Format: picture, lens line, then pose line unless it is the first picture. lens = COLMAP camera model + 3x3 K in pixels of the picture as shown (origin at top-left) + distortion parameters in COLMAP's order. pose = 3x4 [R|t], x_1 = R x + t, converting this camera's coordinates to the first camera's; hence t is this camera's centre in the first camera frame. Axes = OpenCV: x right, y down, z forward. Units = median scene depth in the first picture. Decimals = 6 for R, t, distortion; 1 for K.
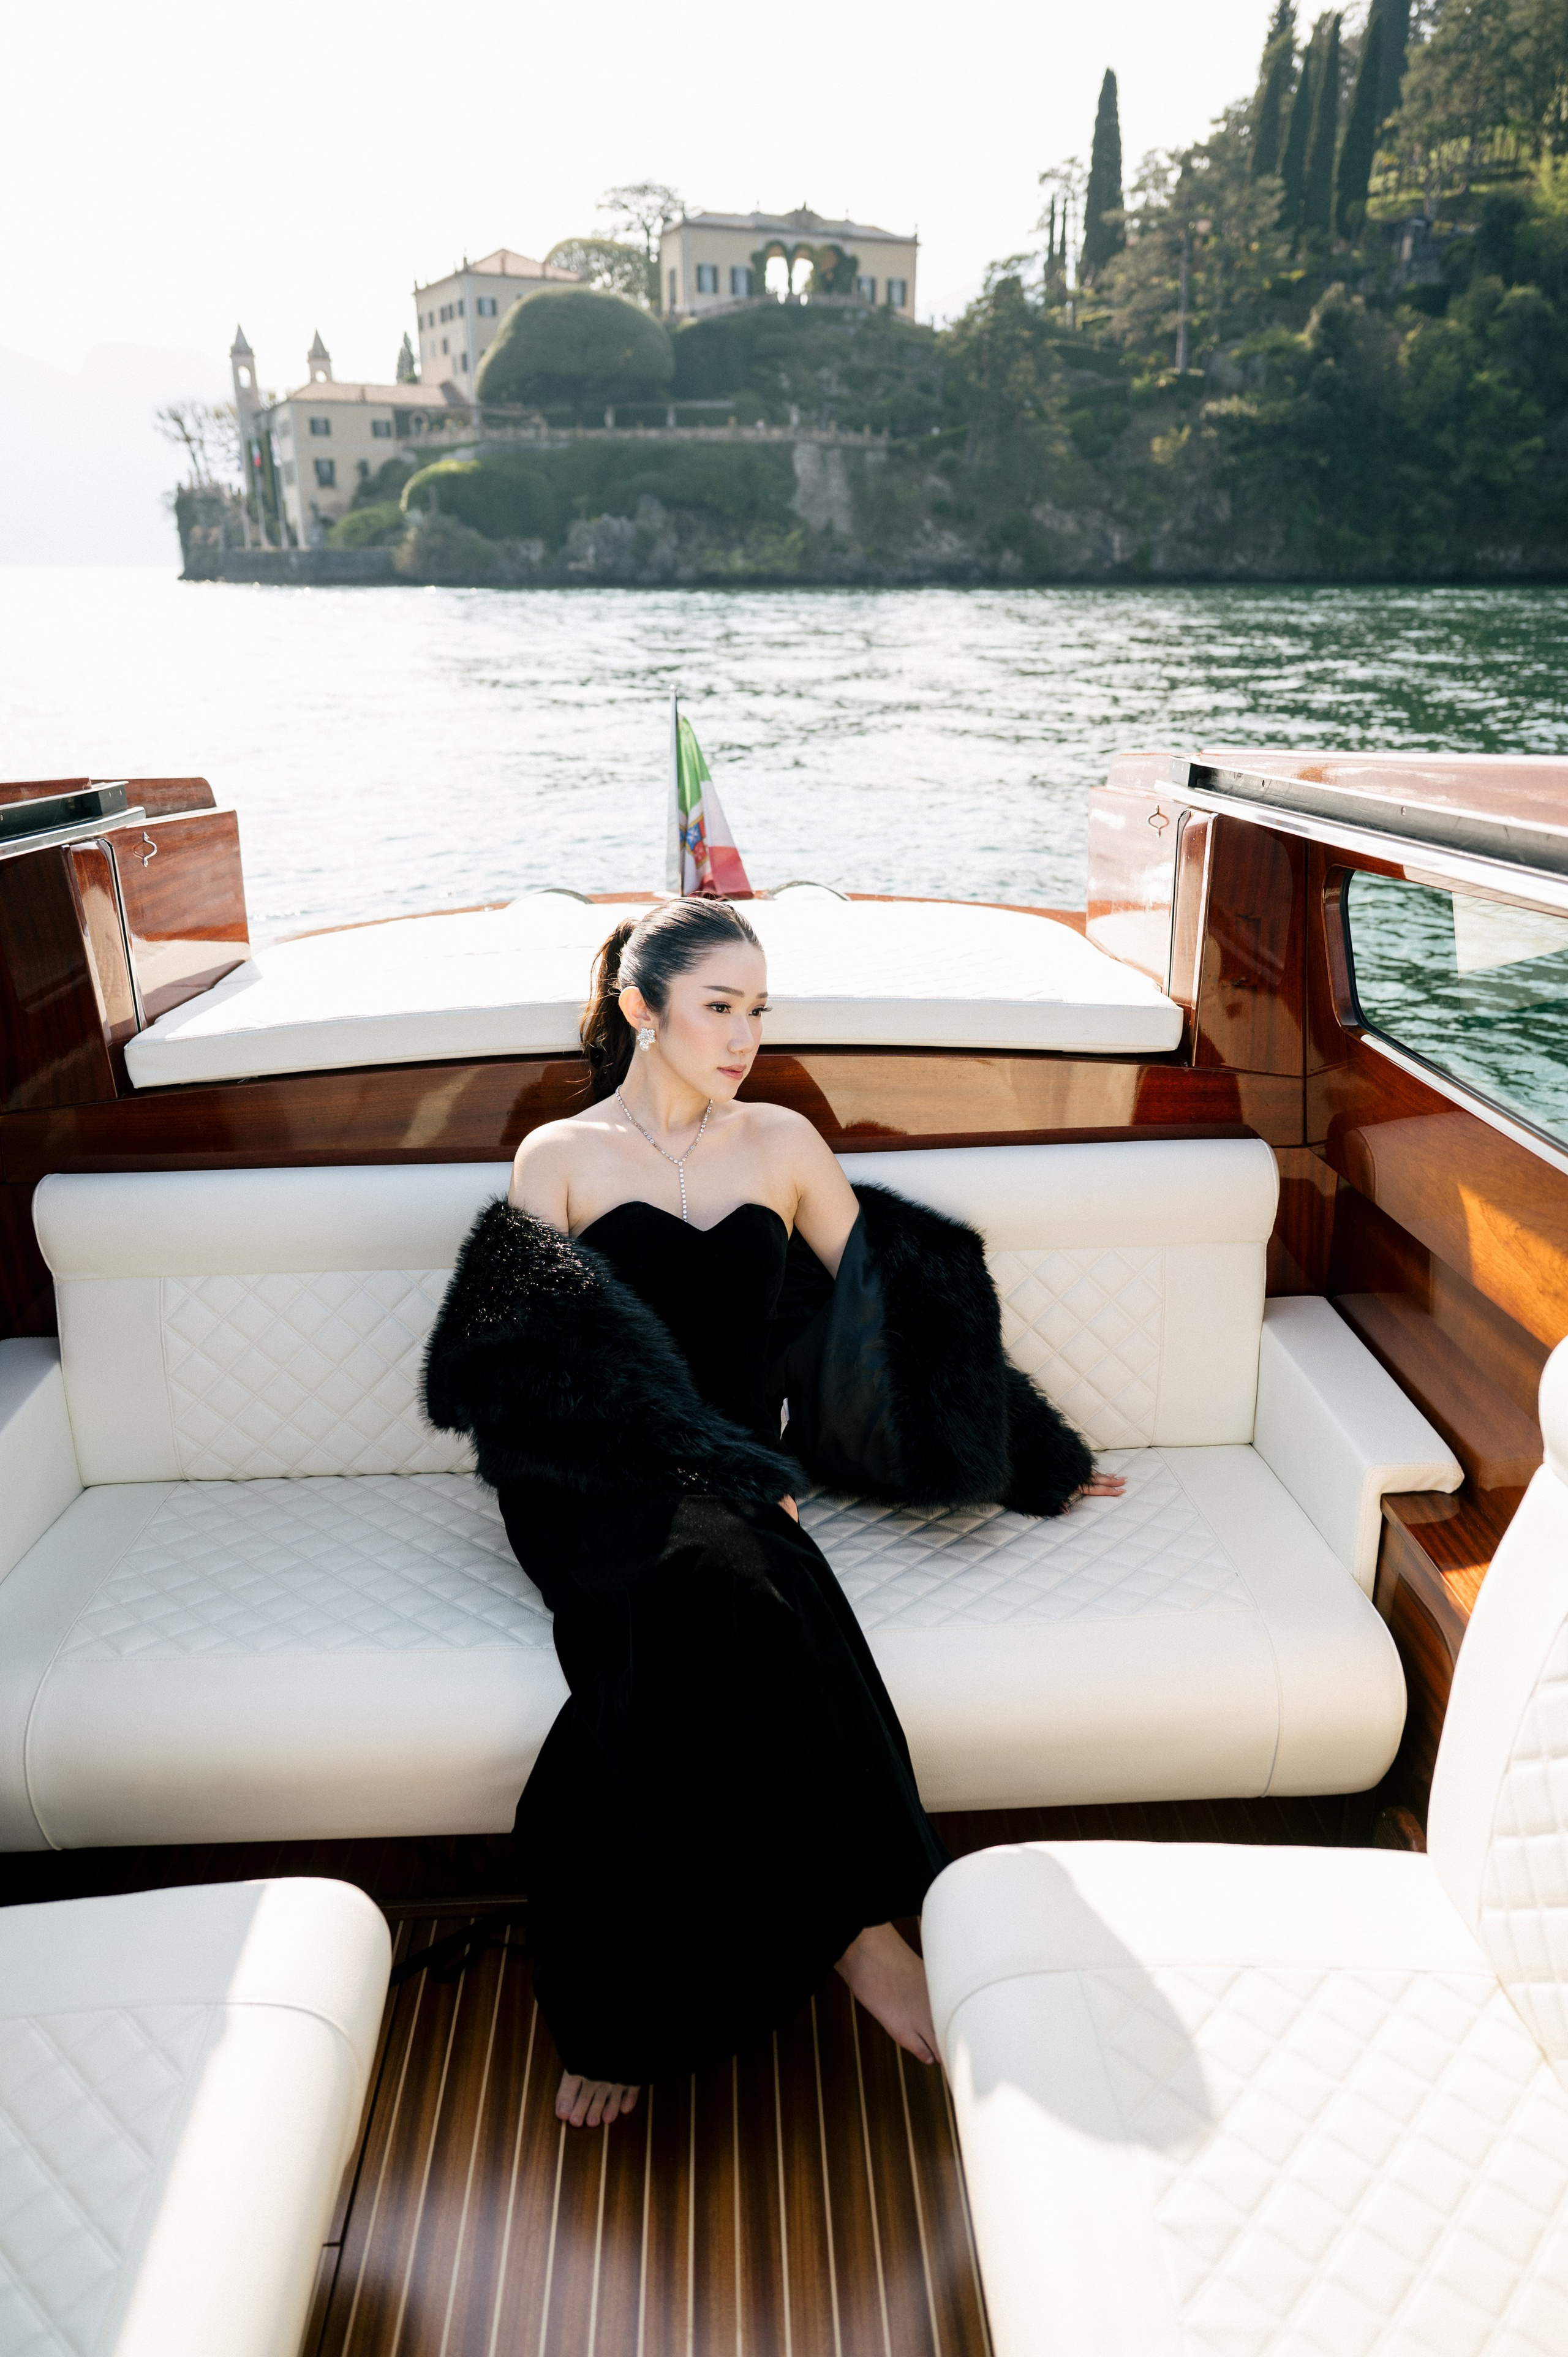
lens RADIAL K [[1649.3, 0, 806.6], [0, 1649.3, 1214.4], [0, 0, 1]] dist [0.014118, -0.012241]
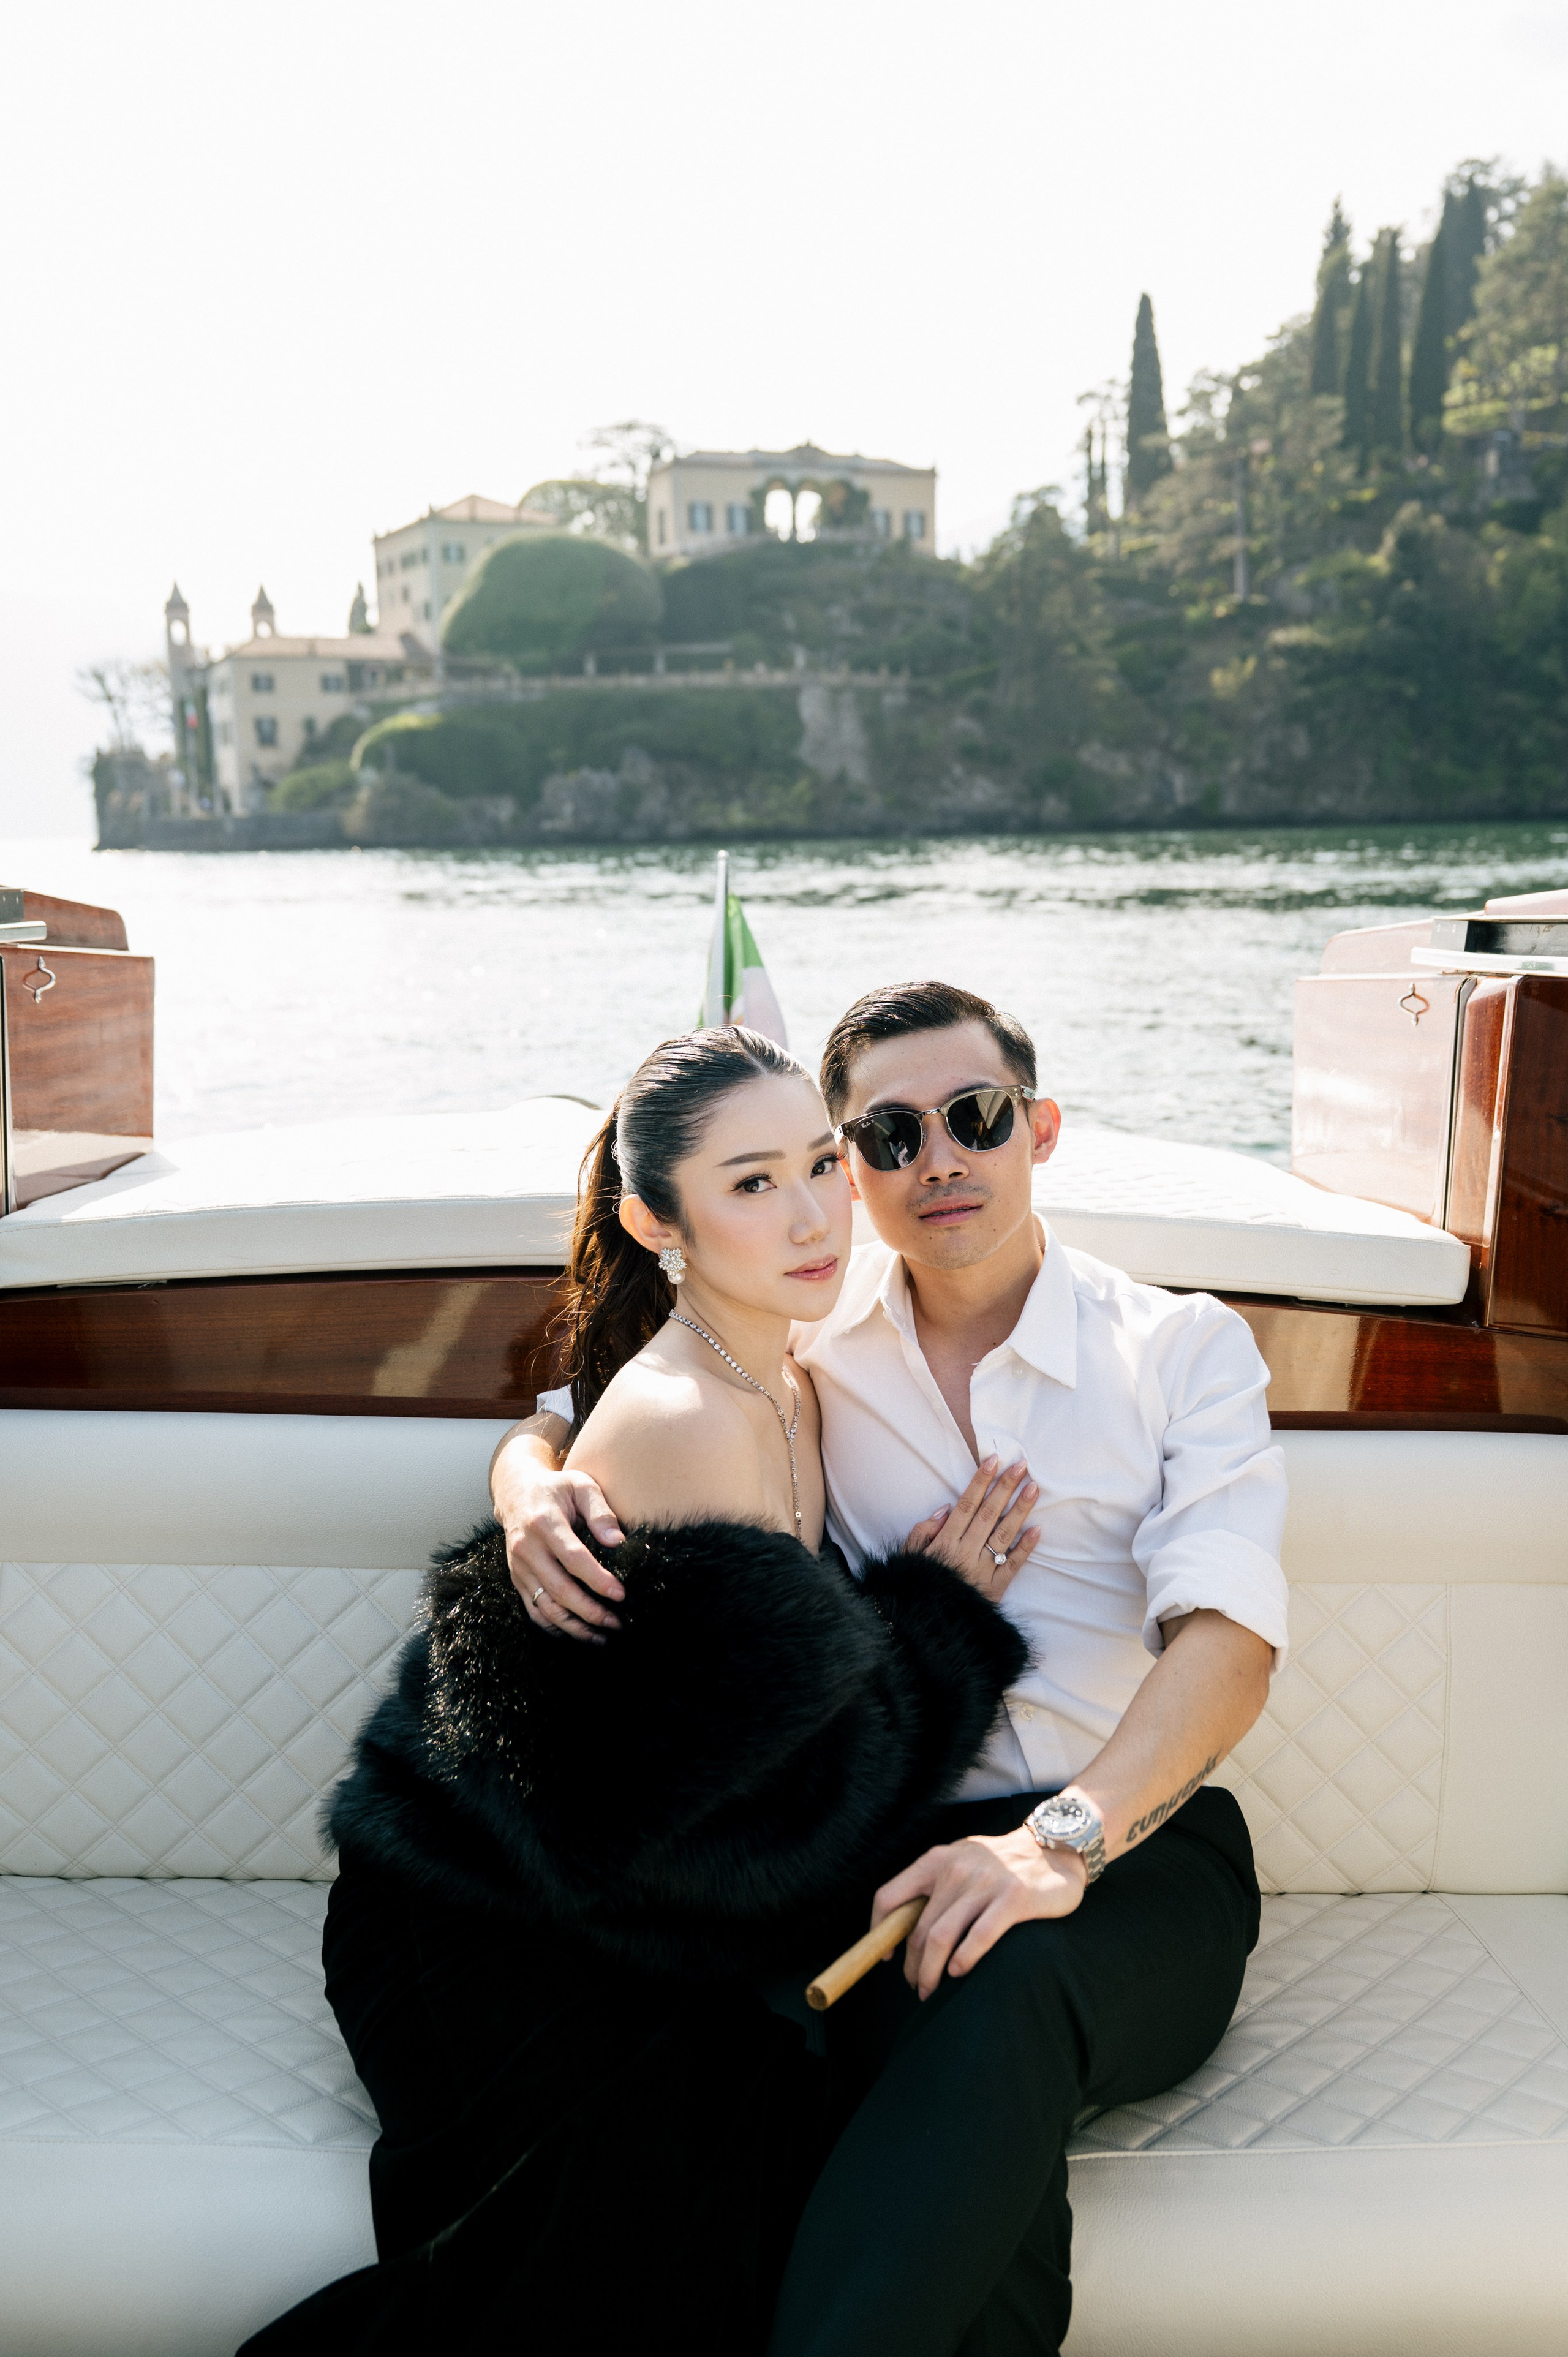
lens RADIAL K [[2233.3, 0, 788.2], [0, 2233.3, 1188.7], [0, 0, 1]] dist [0.015556, 0.000000]
pose [[0.999480, -0.019207, -0.025904, 0.011313], [0.013371, 0.977804, -0.209096, 0.039682], [0.029346, 0.208641, 0.977552, -0.098954]]
